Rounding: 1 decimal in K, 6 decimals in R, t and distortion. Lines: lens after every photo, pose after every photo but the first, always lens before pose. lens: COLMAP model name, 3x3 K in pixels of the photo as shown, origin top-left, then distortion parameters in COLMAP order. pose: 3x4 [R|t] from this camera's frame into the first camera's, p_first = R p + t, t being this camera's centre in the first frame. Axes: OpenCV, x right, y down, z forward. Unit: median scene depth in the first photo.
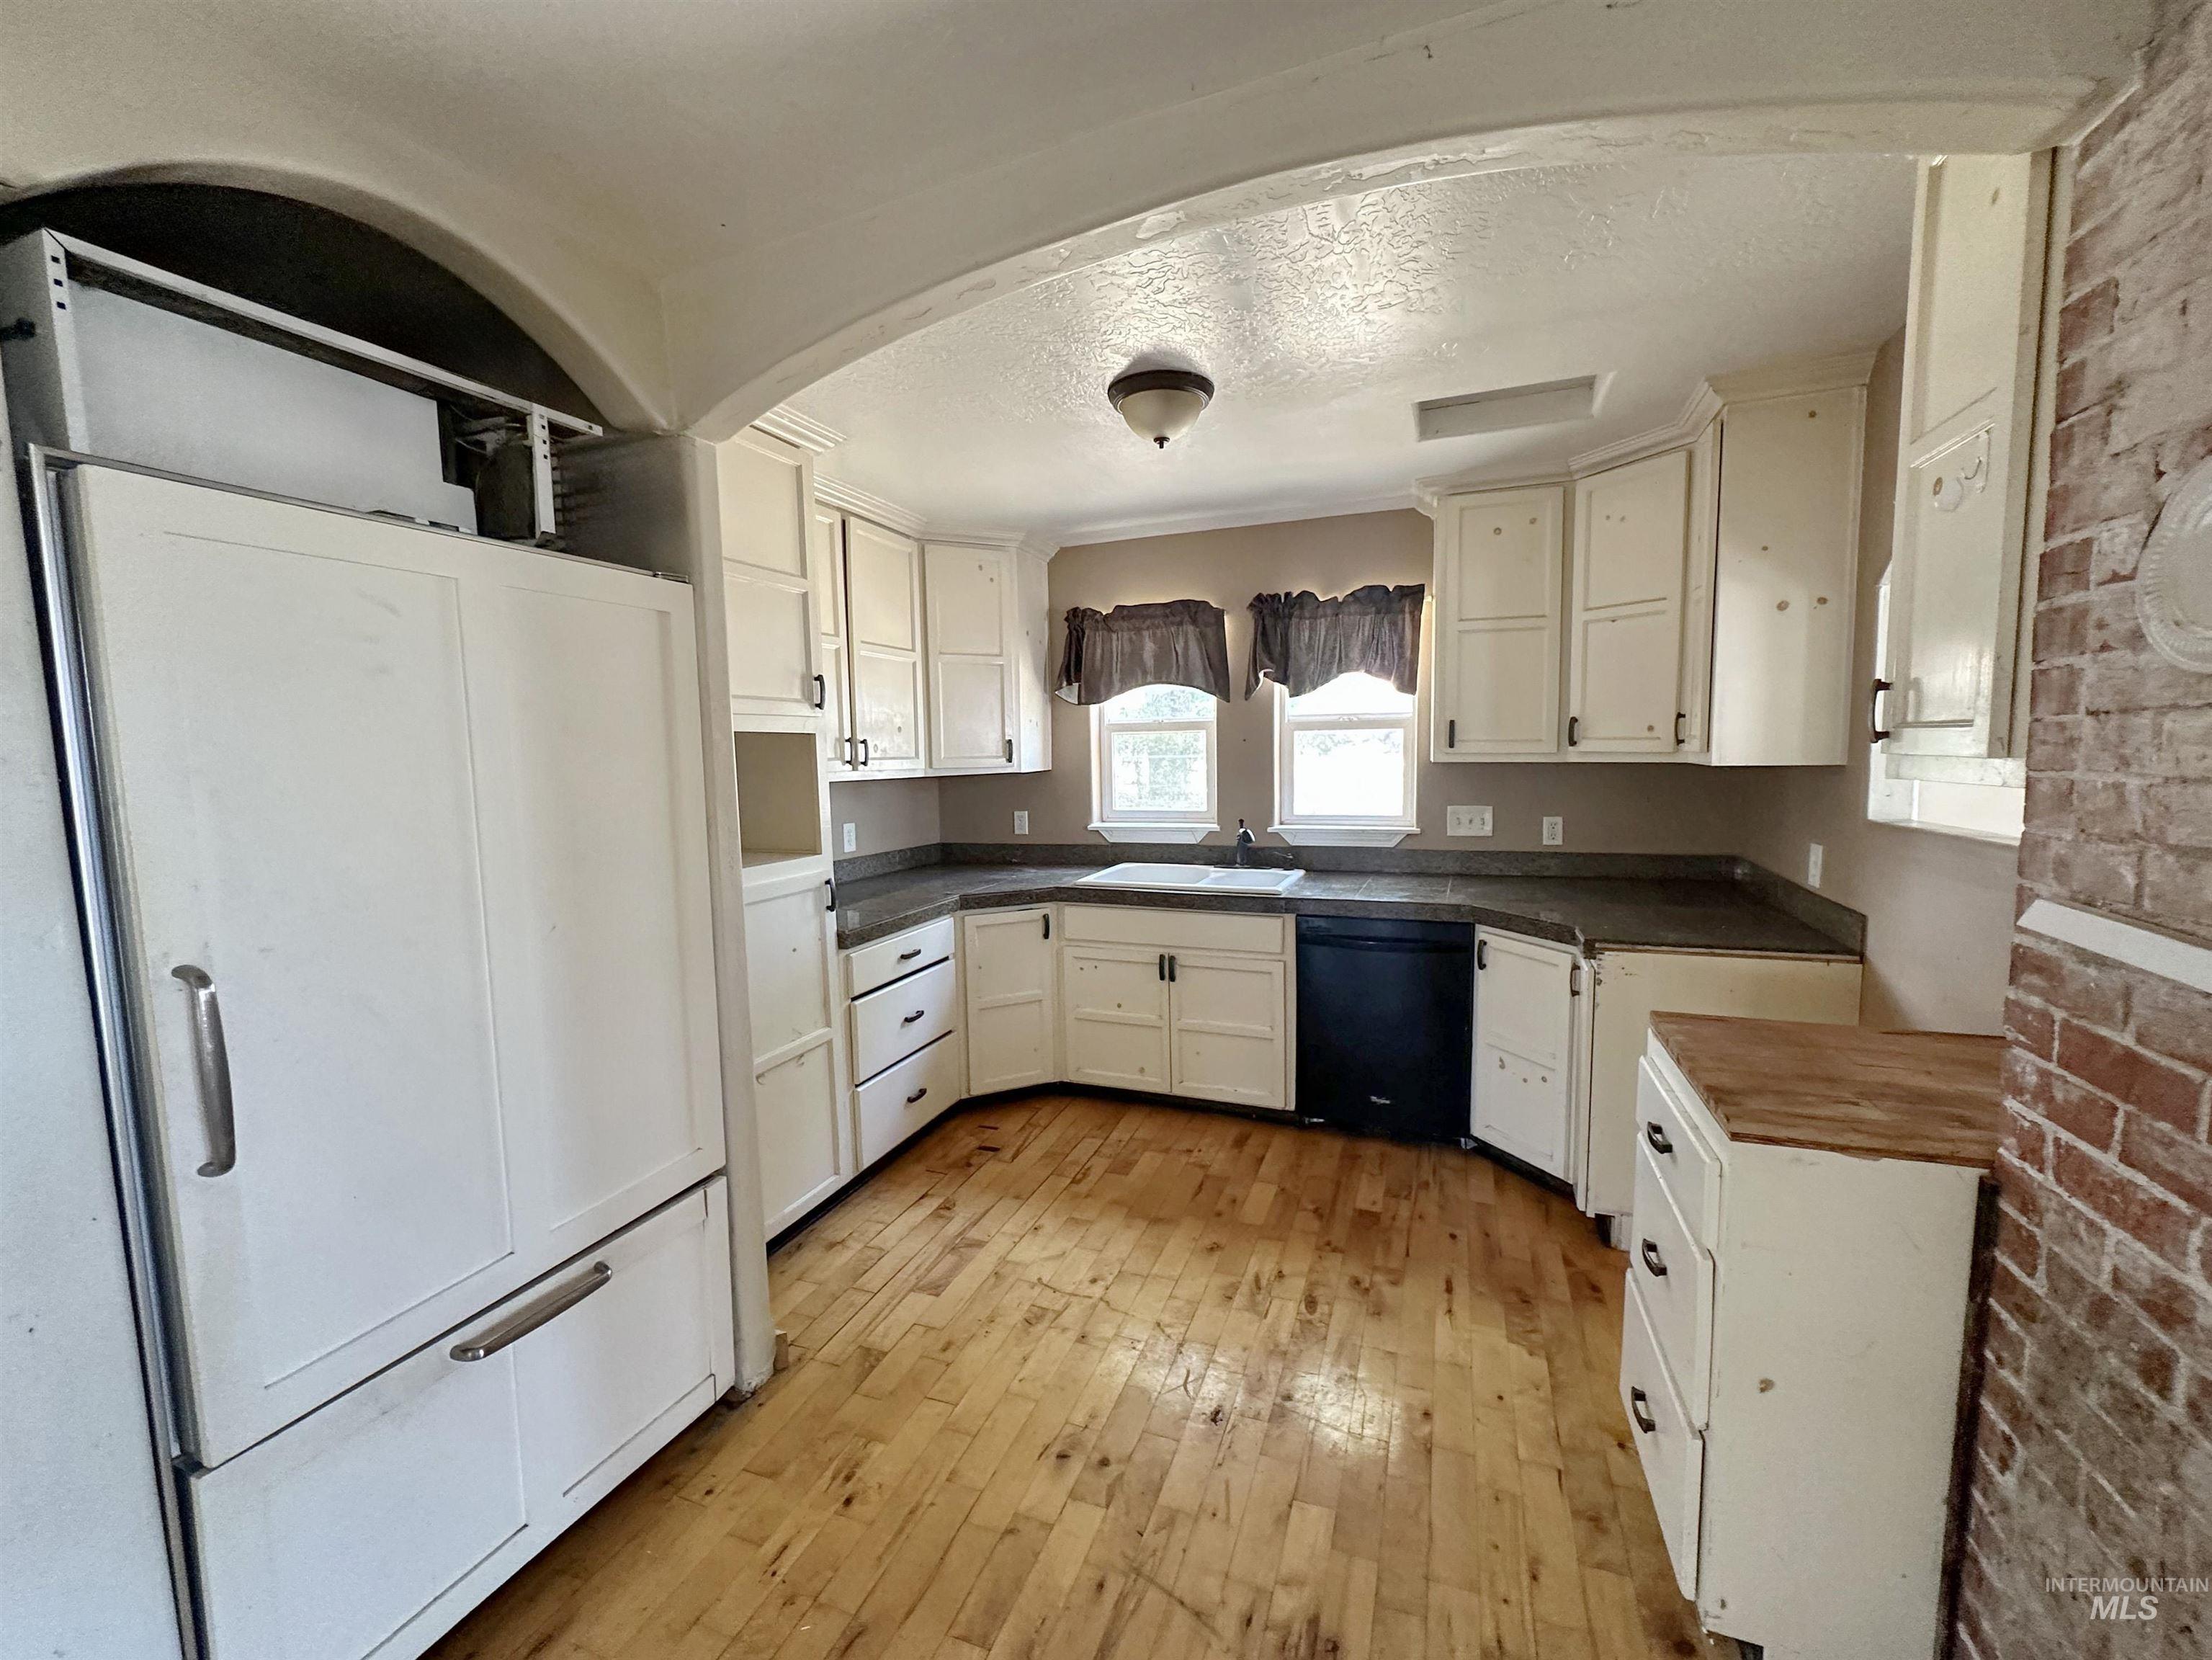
lens RADIAL K [[880.4, 0, 1091.5], [0, 880.4, 835.6], [0, 0, 1]] dist [-0.002003, 0.000344]
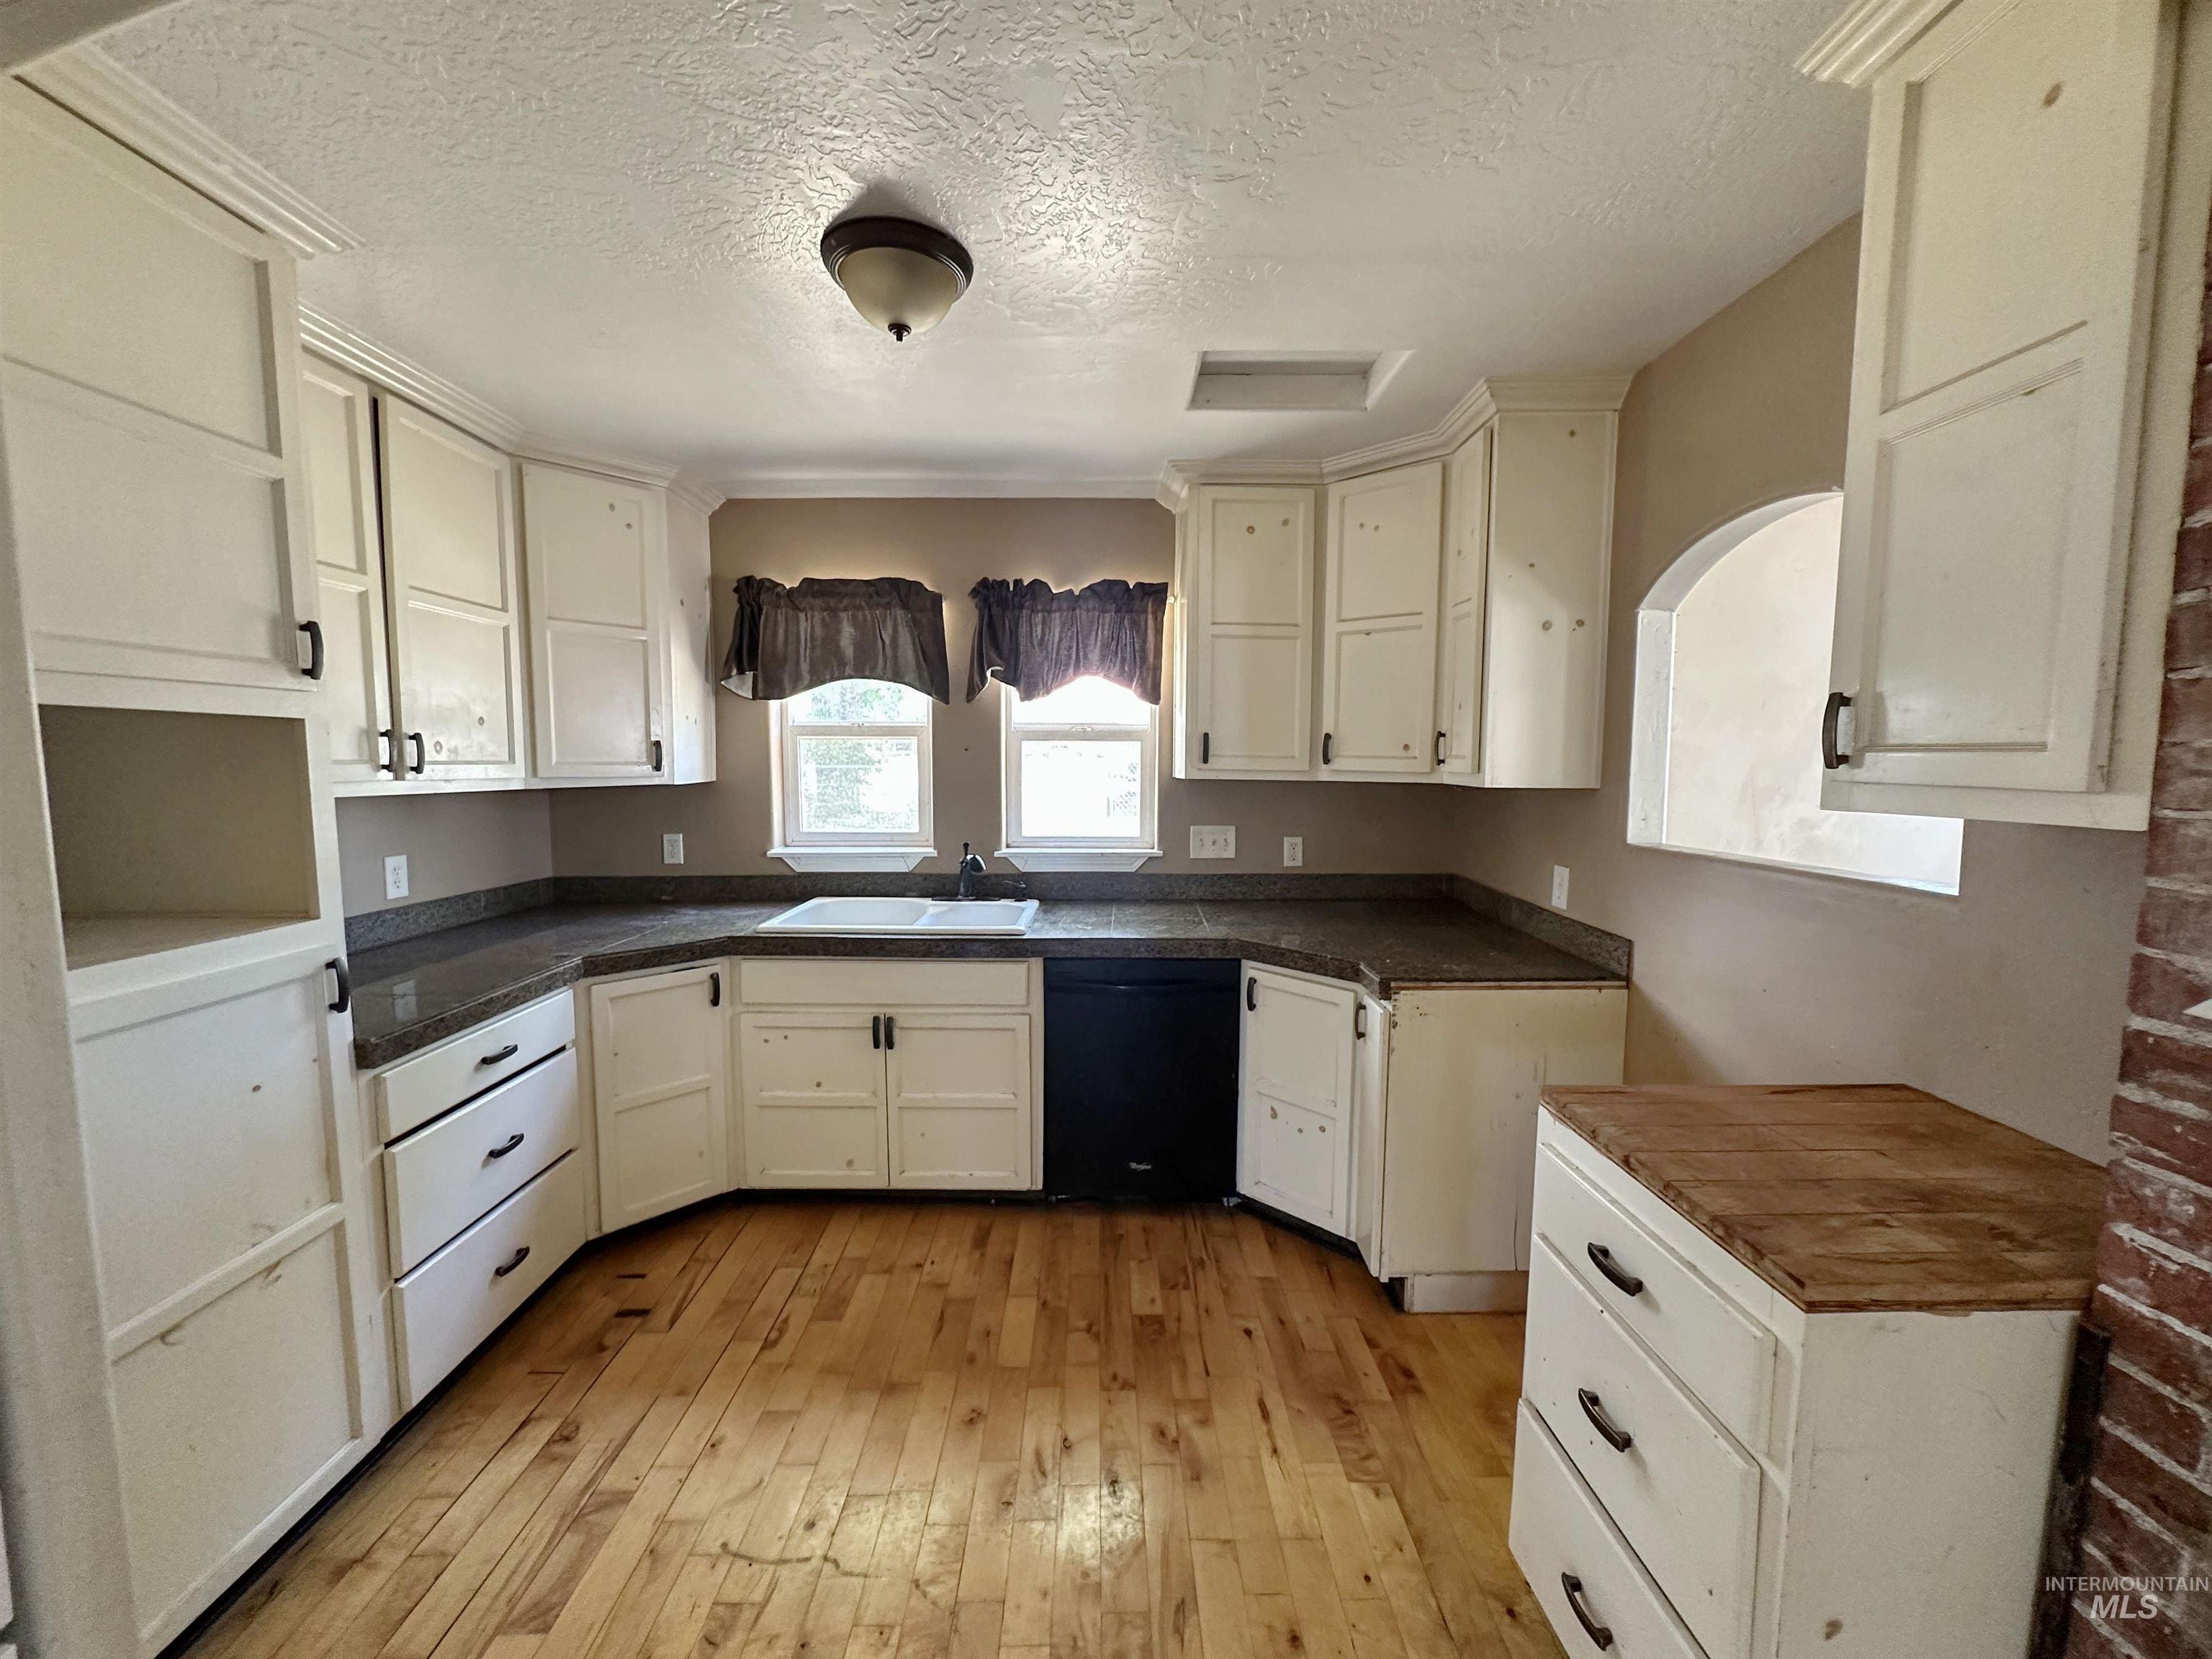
lens RADIAL K [[880.3, 0, 1107.4], [0, 880.3, 832.7], [0, 0, 1]] dist [-0.002003, 0.000344]
pose [[0.925509, -0.010062, 0.378593, -0.034138], [0.016135, 0.999787, -0.012872, -0.021968], [-0.378383, 0.018022, 0.925474, 0.239483]]
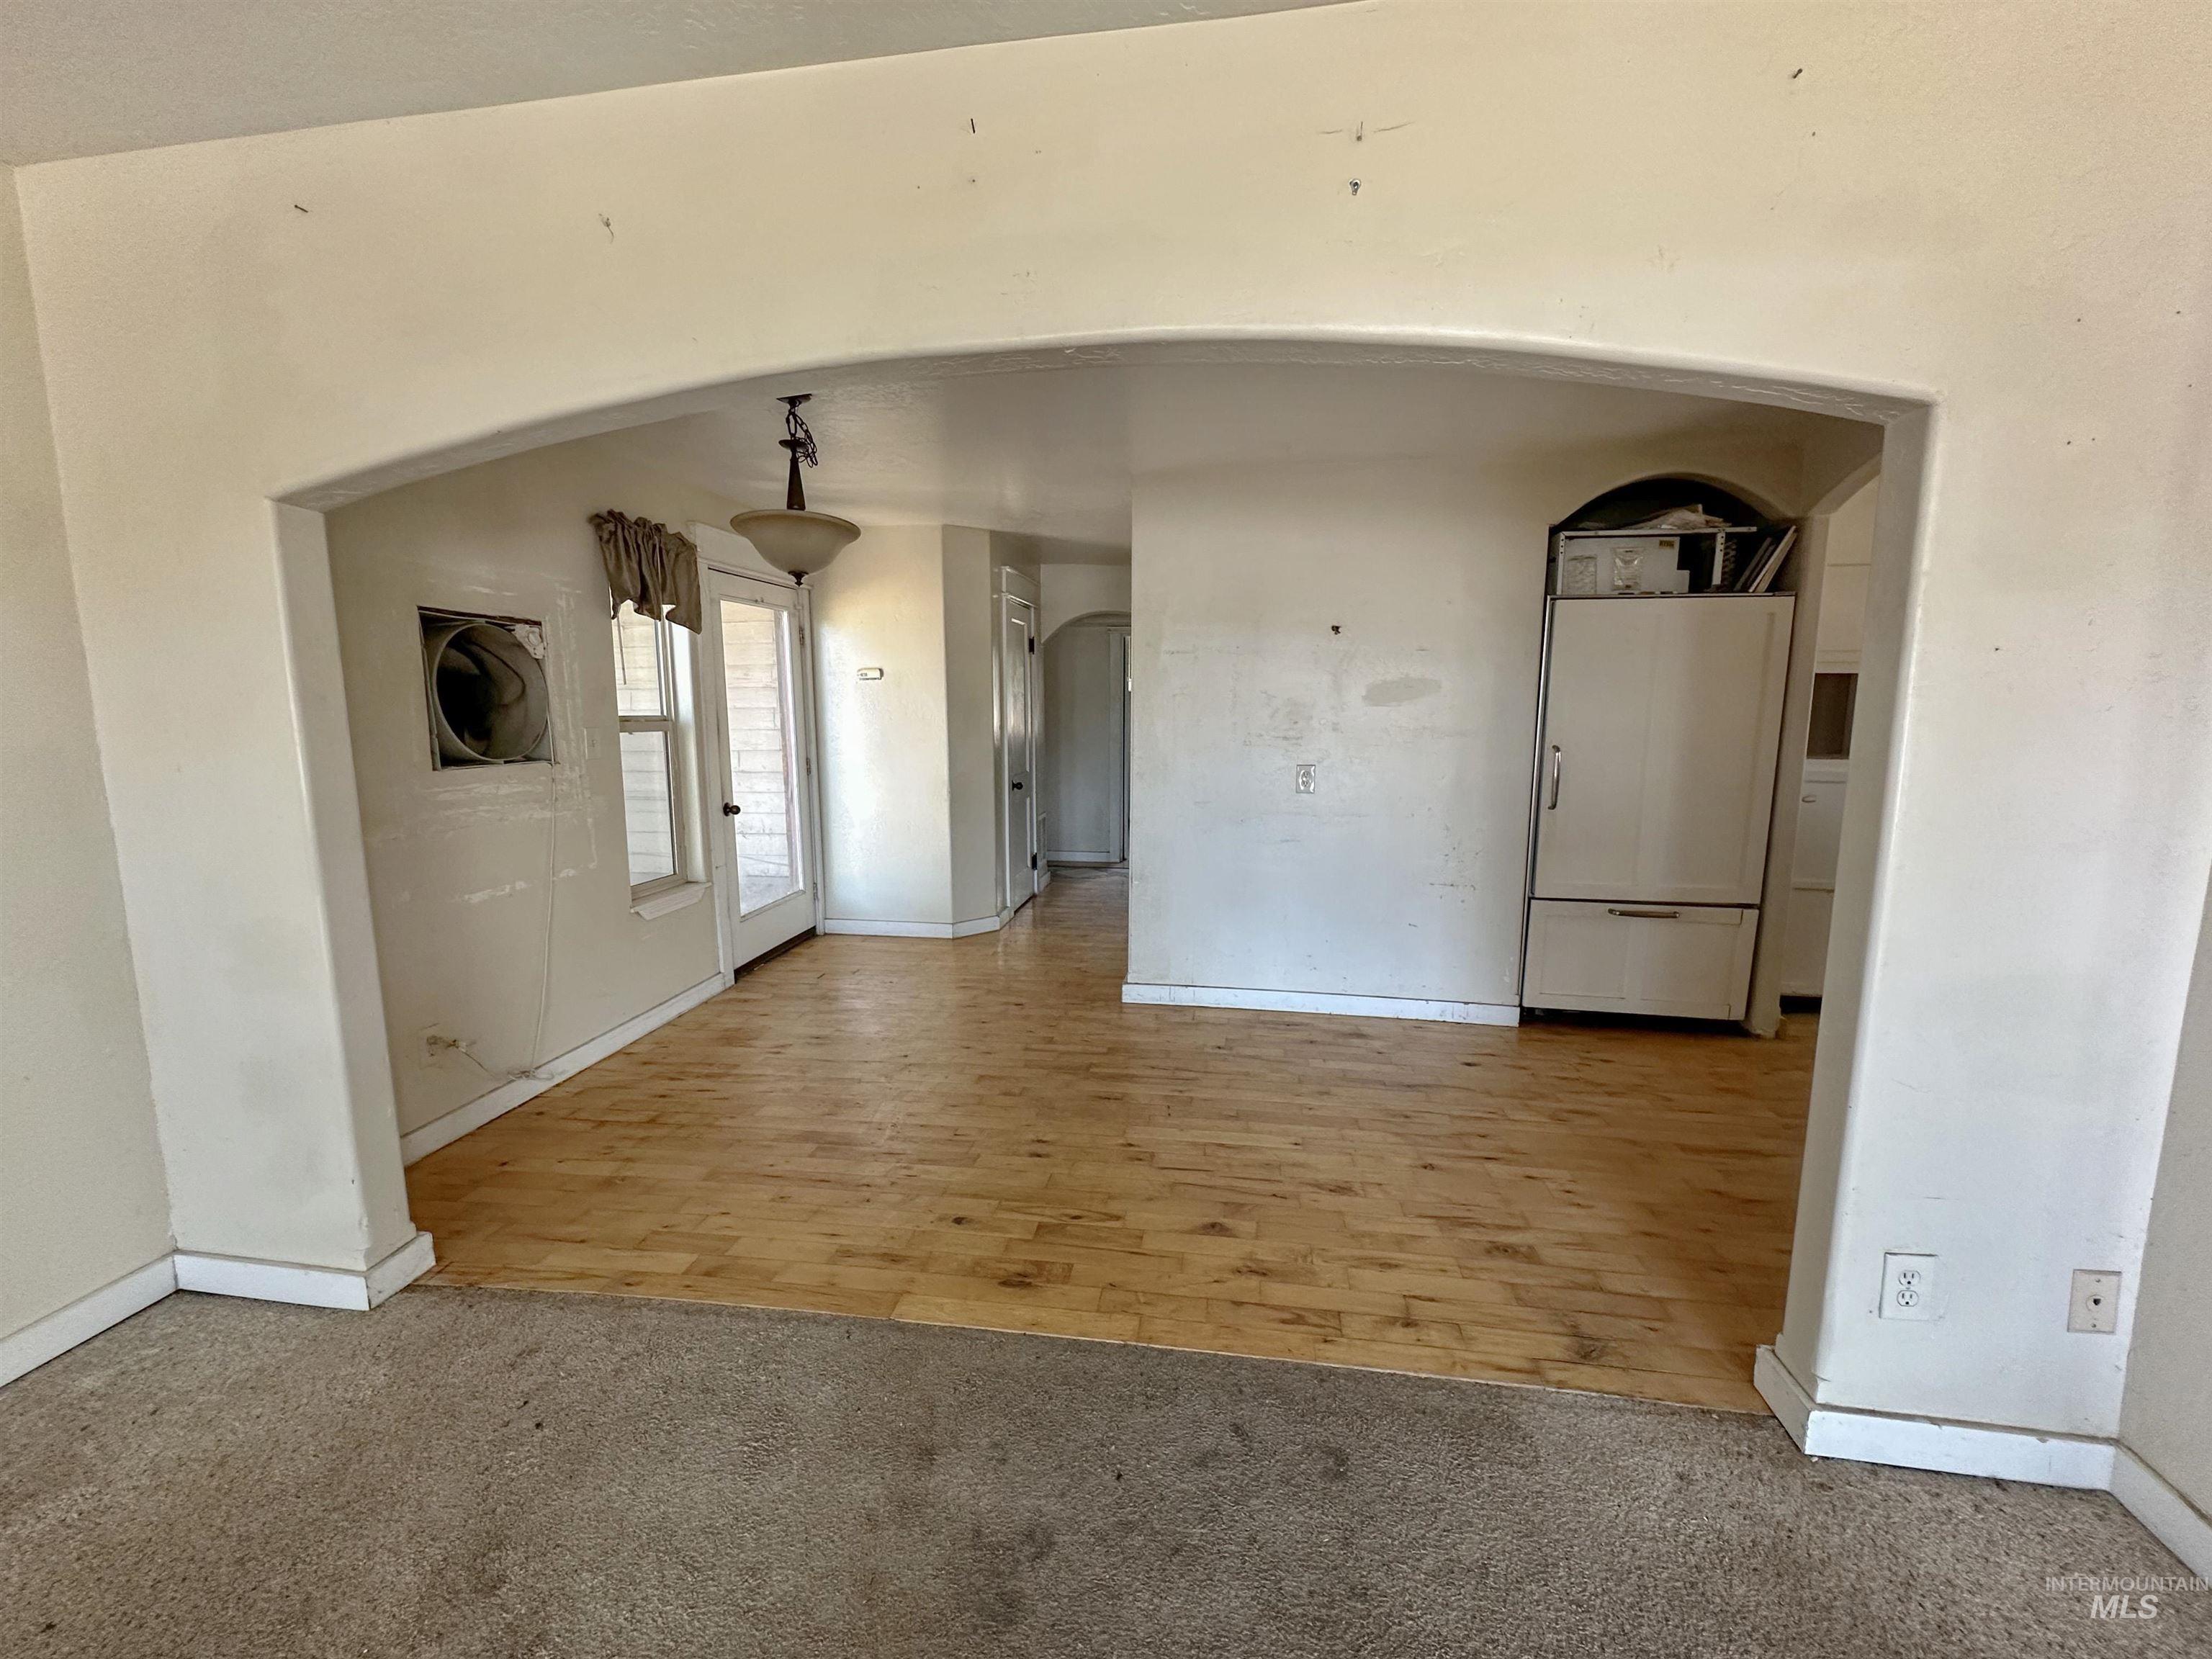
lens RADIAL K [[880.3, 0, 1097.2], [0, 880.3, 826.6], [0, 0, 1]] dist [-0.002003, 0.000344]
pose [[0.211406, 0.155120, -0.965011, 1.051943], [-0.099215, 0.985632, 0.136699, 0.089756], [0.972350, 0.066844, 0.223758, -0.798738]]
